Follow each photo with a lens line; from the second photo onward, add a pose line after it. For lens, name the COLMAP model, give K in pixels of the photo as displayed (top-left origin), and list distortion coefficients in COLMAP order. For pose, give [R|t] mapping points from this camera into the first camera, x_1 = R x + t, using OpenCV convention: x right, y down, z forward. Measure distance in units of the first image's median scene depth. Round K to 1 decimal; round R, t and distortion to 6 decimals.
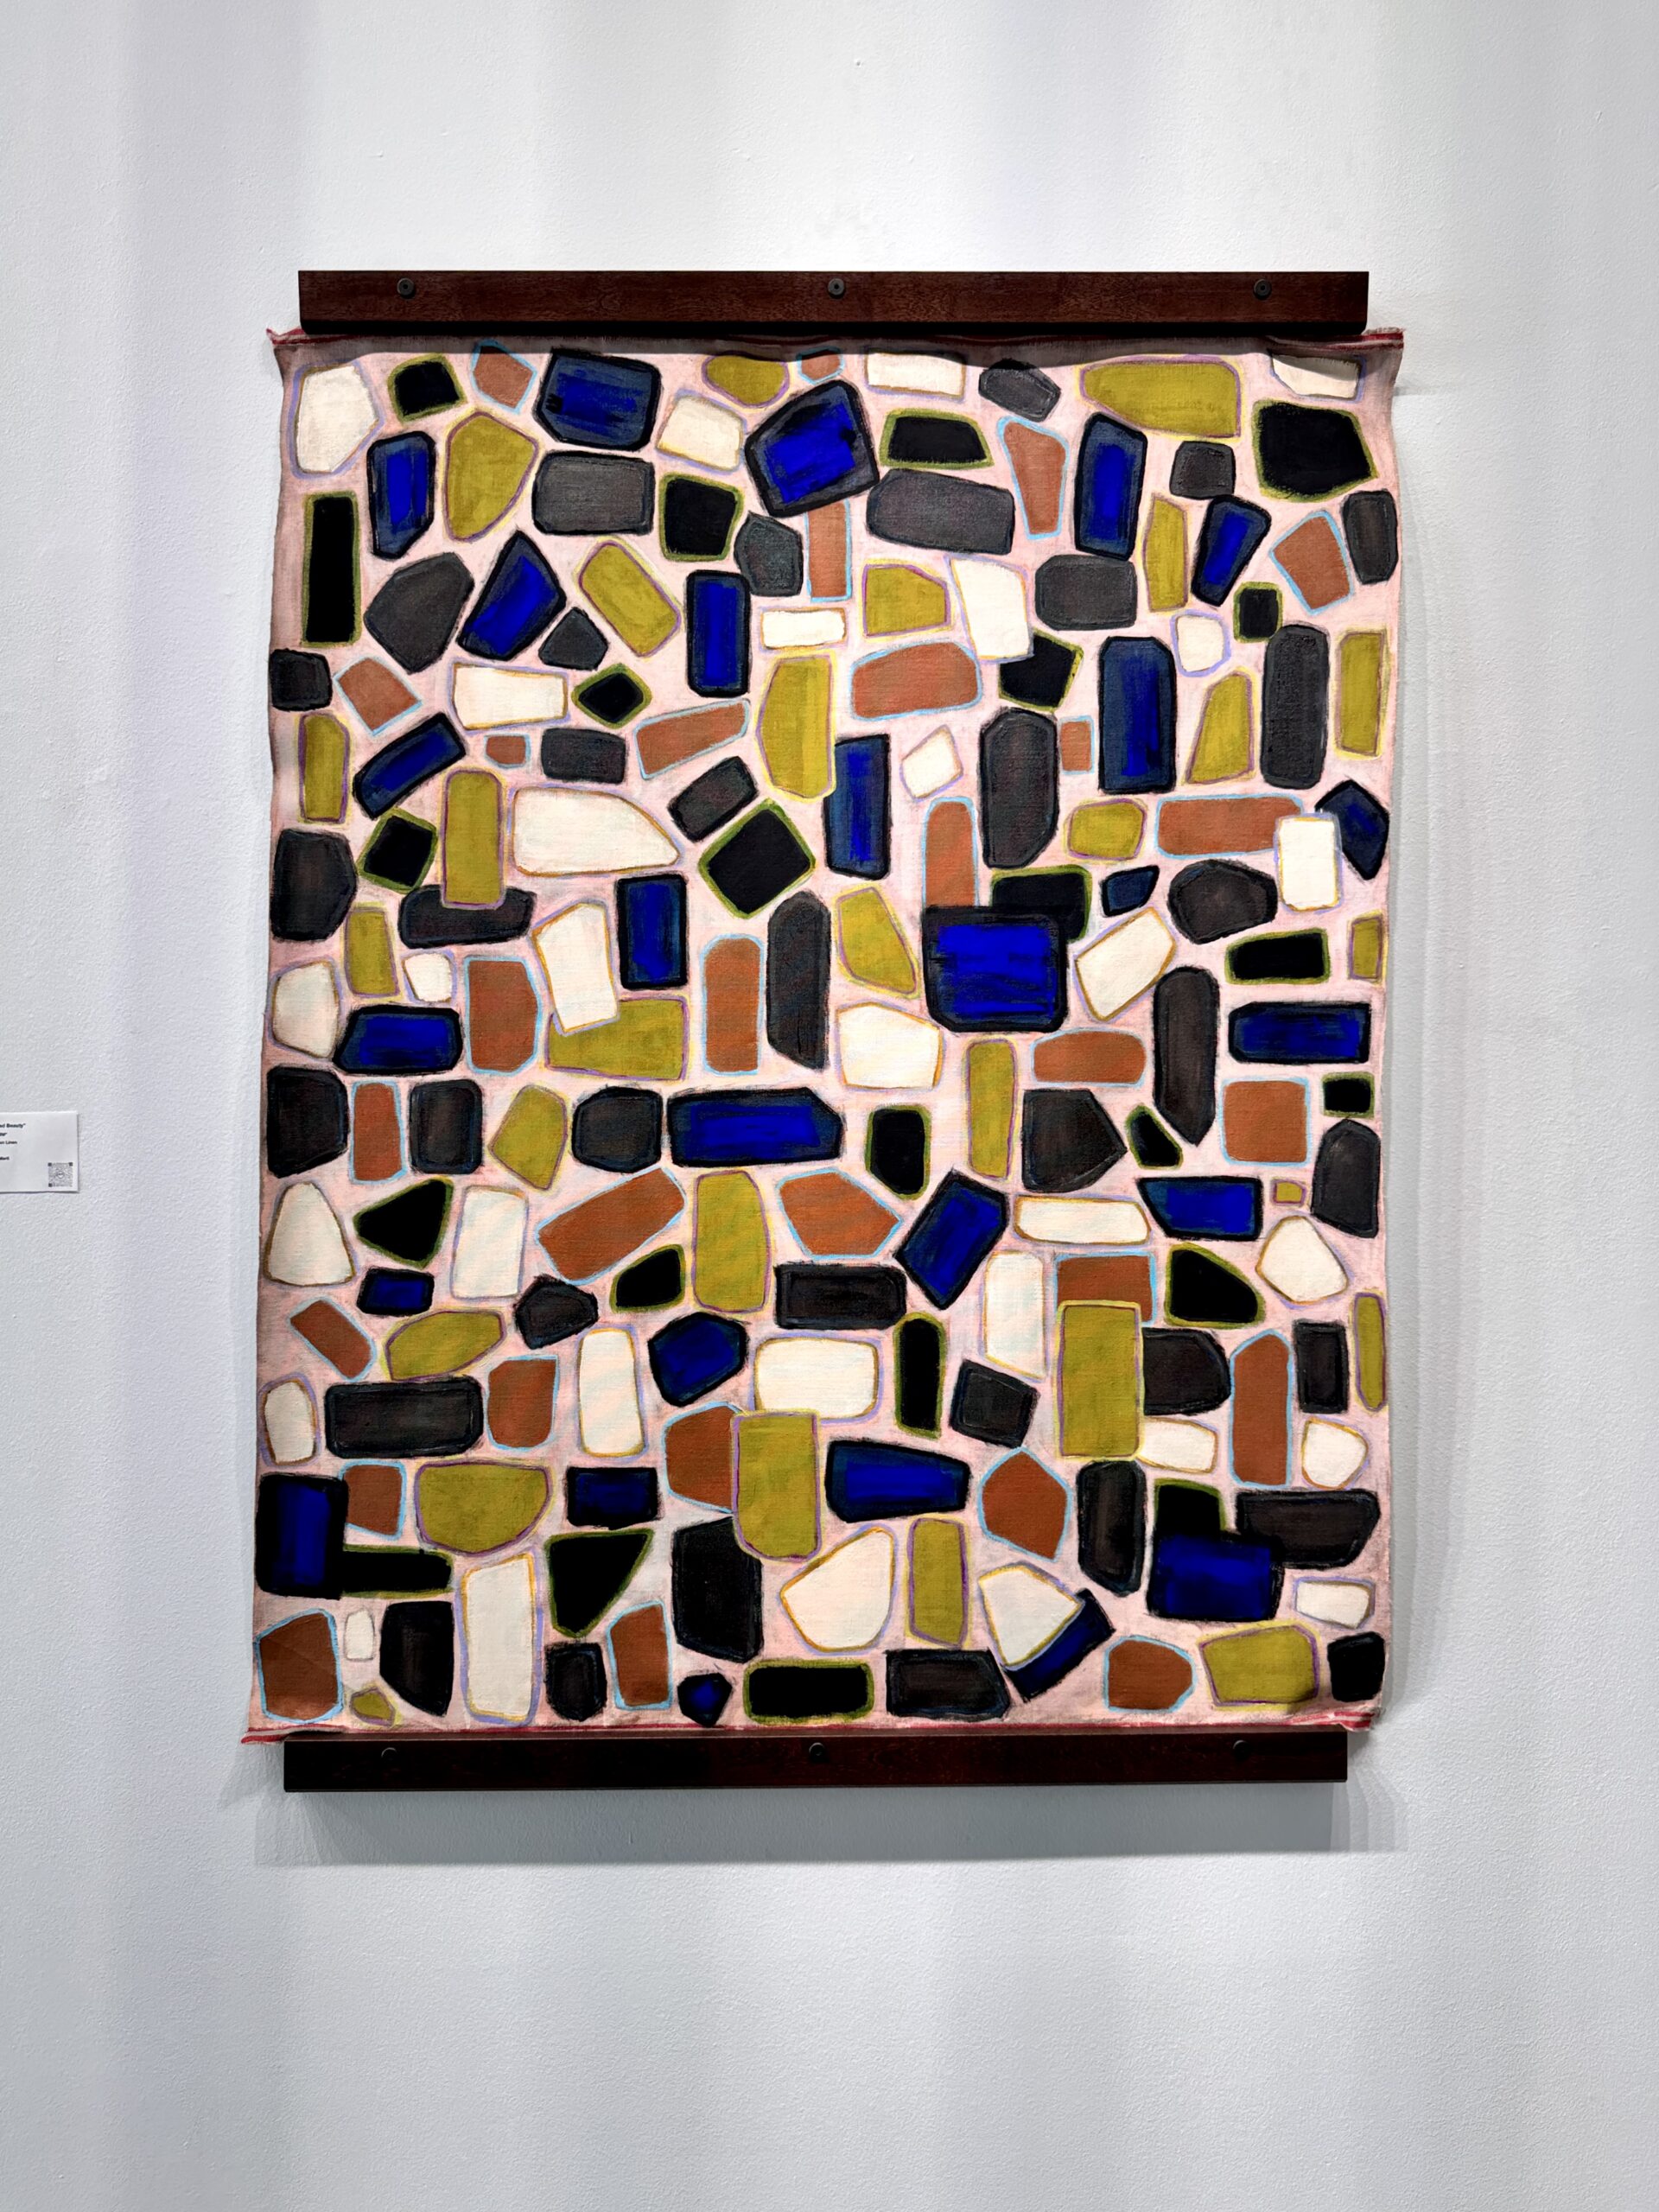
lens RADIAL K [[1564.0, 0, 836.1], [0, 1564.0, 1096.8], [0, 0, 1]] dist [0.046220, -0.090843]
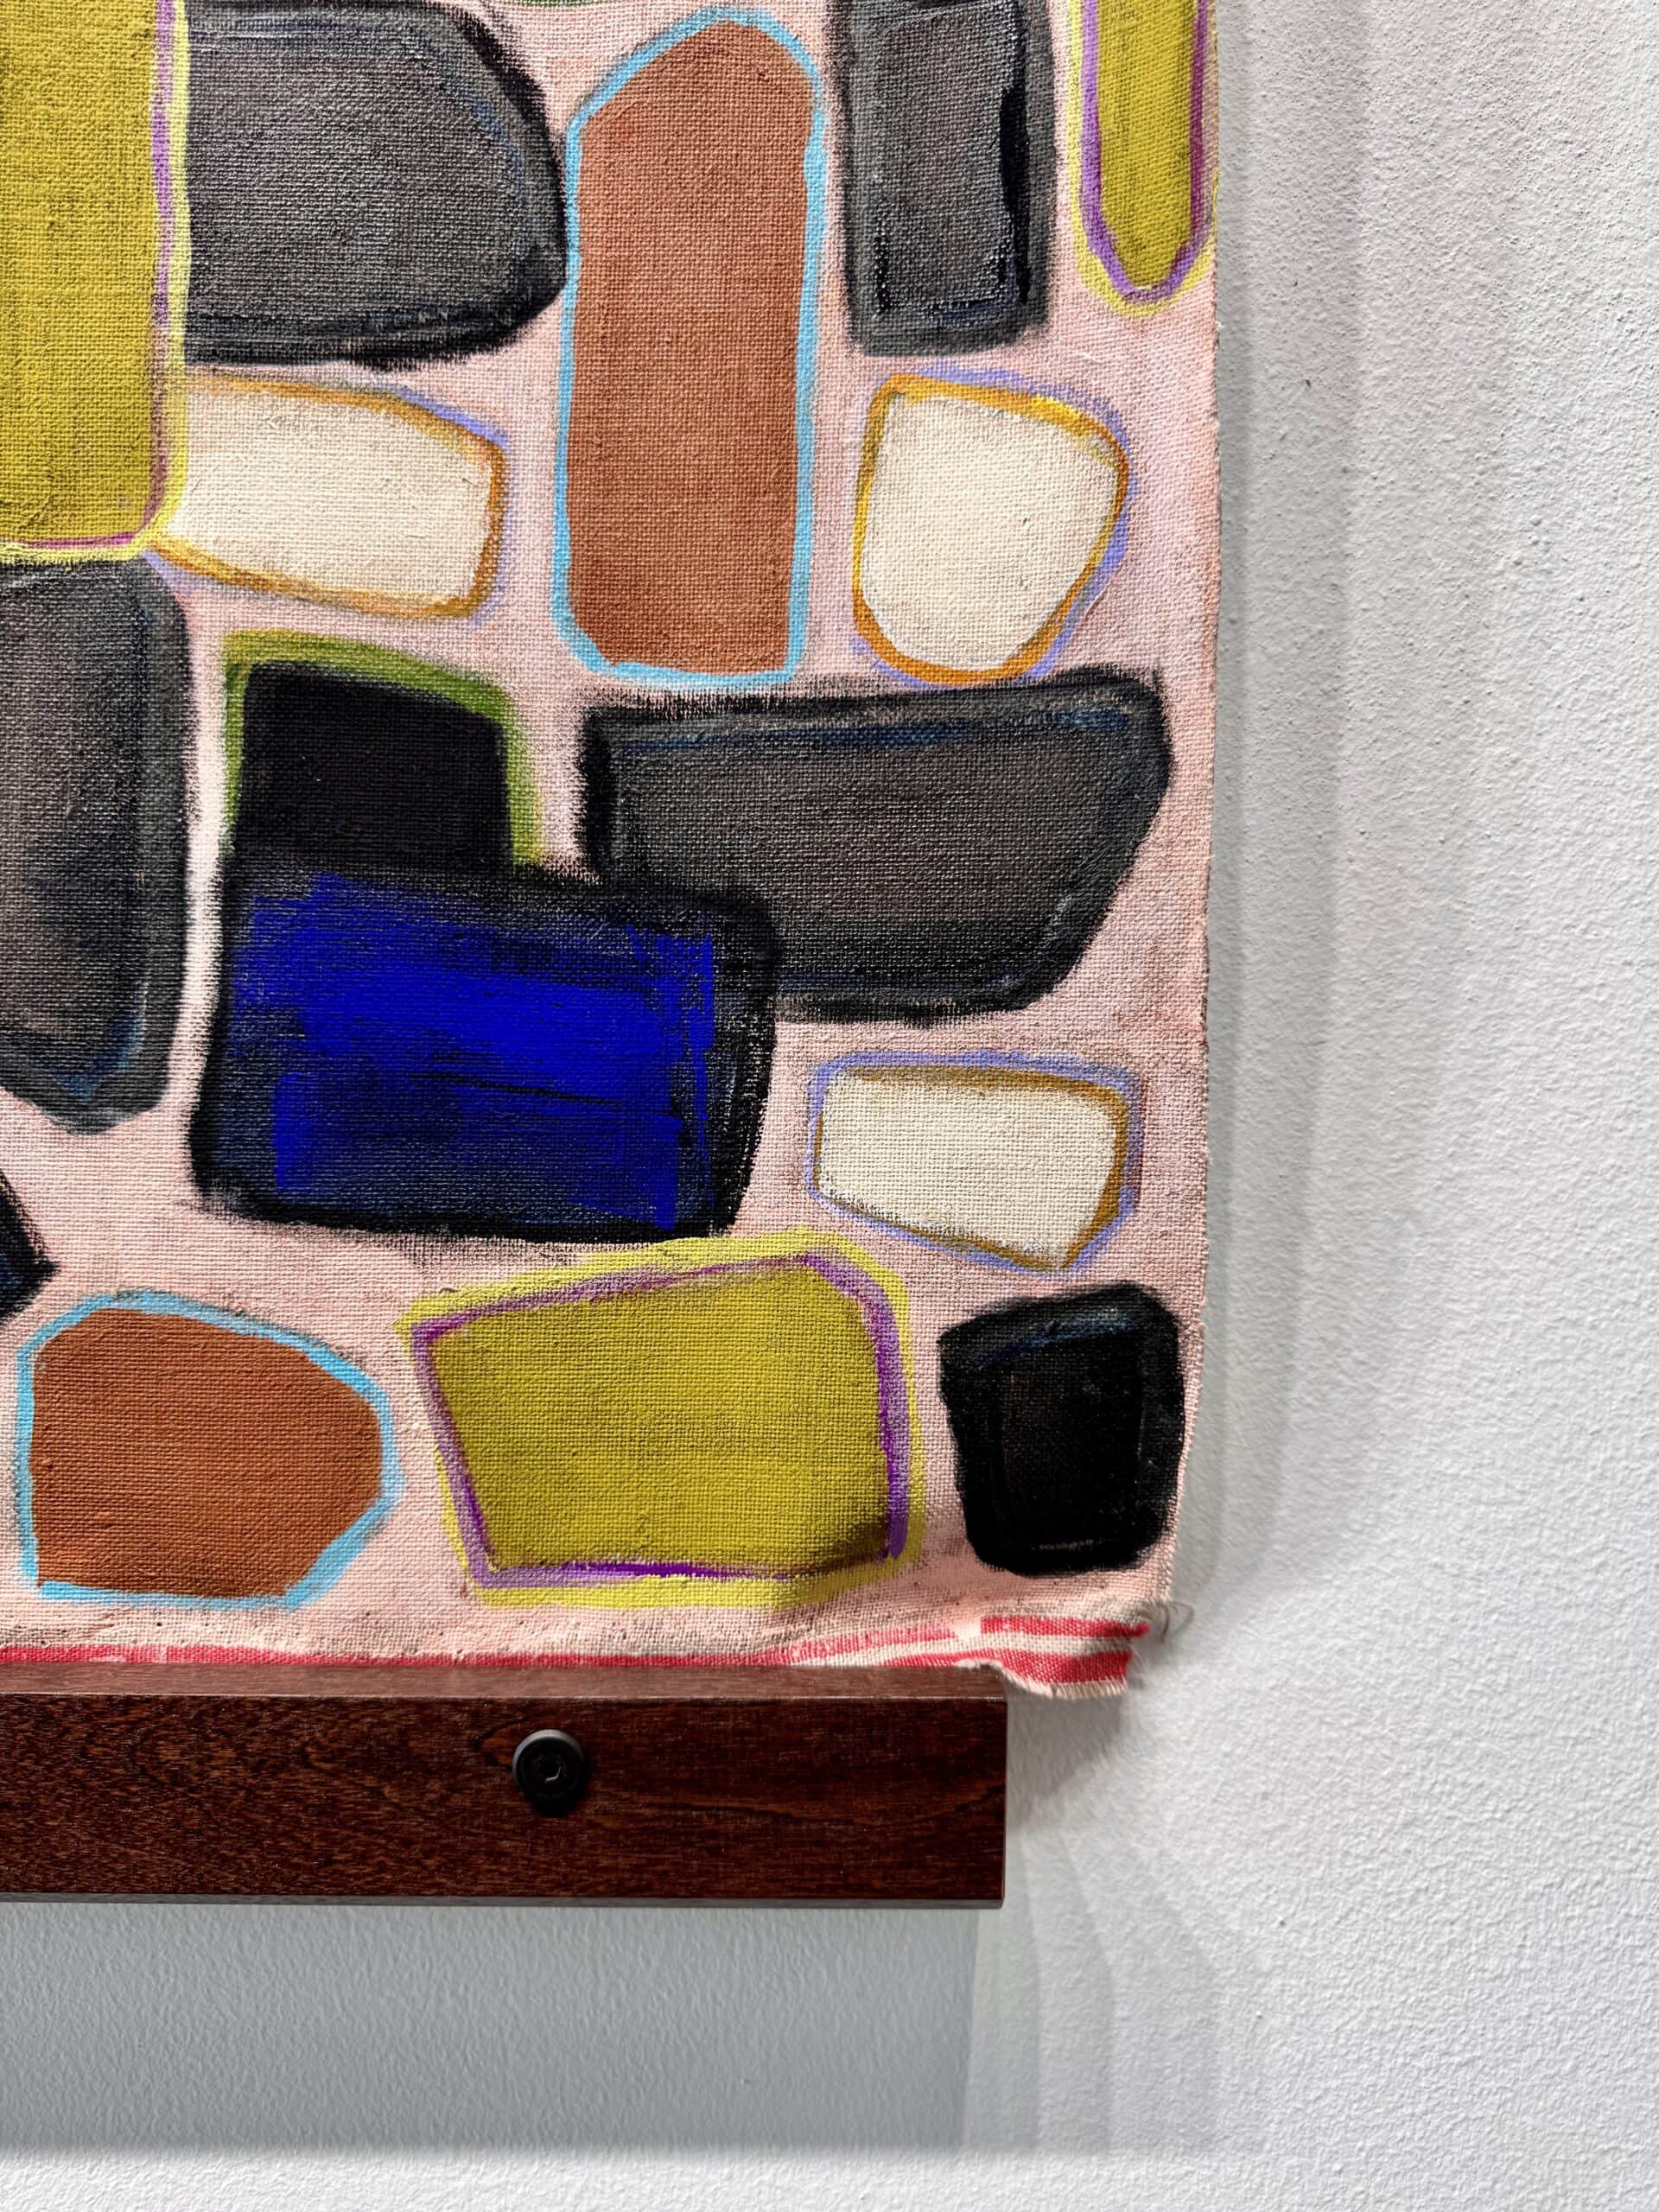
lens RADIAL K [[1564.0, 0, 822.9], [0, 1564.0, 1102.4], [0, 0, 1]] dist [0.046220, -0.090843]
pose [[0.999904, 0.013805, -0.001199, 0.293478], [-0.013739, 0.998927, 0.044226, 0.302113], [0.001808, -0.044206, 0.999021, 0.762441]]
